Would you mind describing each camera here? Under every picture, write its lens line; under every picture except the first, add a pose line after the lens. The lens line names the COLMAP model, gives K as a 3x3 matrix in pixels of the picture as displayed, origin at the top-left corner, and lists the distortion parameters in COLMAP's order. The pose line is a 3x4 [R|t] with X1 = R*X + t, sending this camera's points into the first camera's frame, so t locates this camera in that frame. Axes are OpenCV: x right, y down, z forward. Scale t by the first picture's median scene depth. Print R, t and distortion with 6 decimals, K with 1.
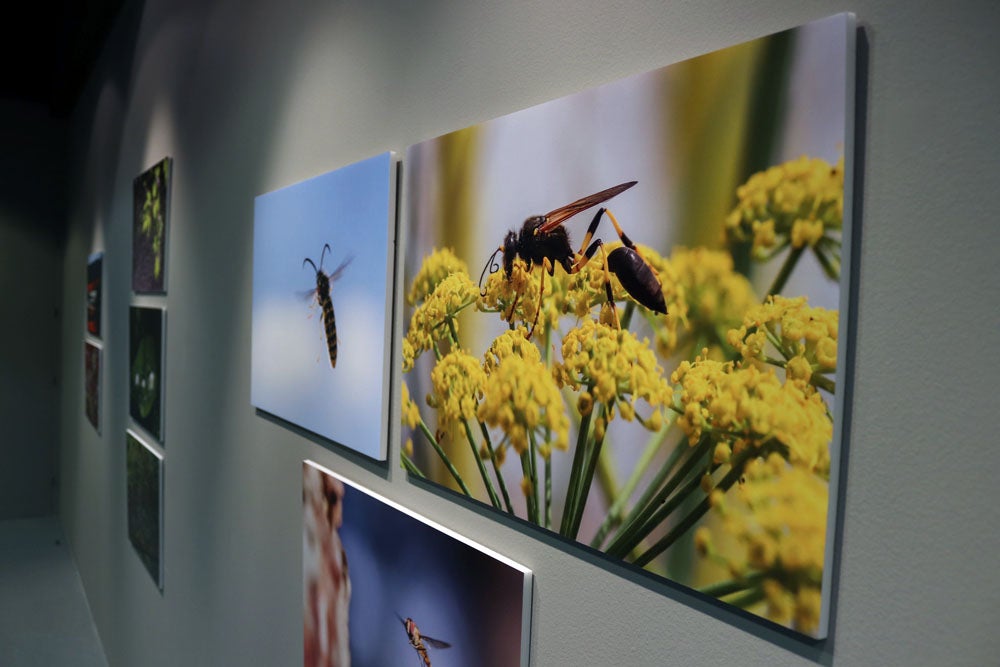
lens RADIAL K [[799.8, 0, 508.7], [0, 799.8, 334.7], [0, 0, 1]] dist [-0.123098, 0.009164]
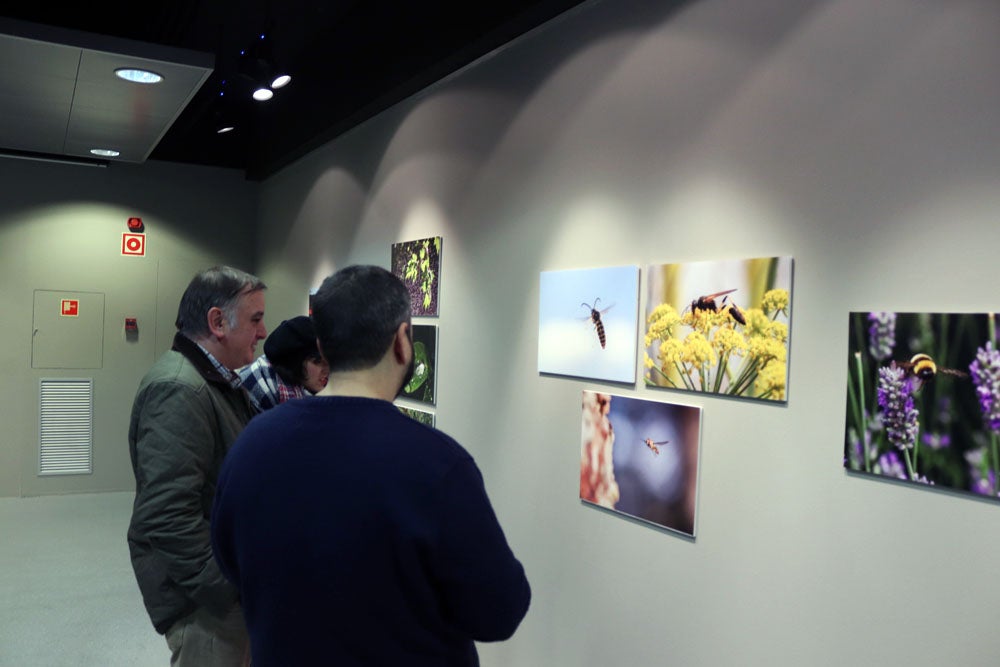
lens RADIAL K [[799.8, 0, 497.0], [0, 799.8, 338.1], [0, 0, 1]] dist [-0.123098, 0.009164]
pose [[0.997314, -0.000834, -0.073238, -0.632632], [-0.000608, 0.999806, -0.019672, 0.096641], [0.073240, 0.019664, 0.997120, -2.528220]]
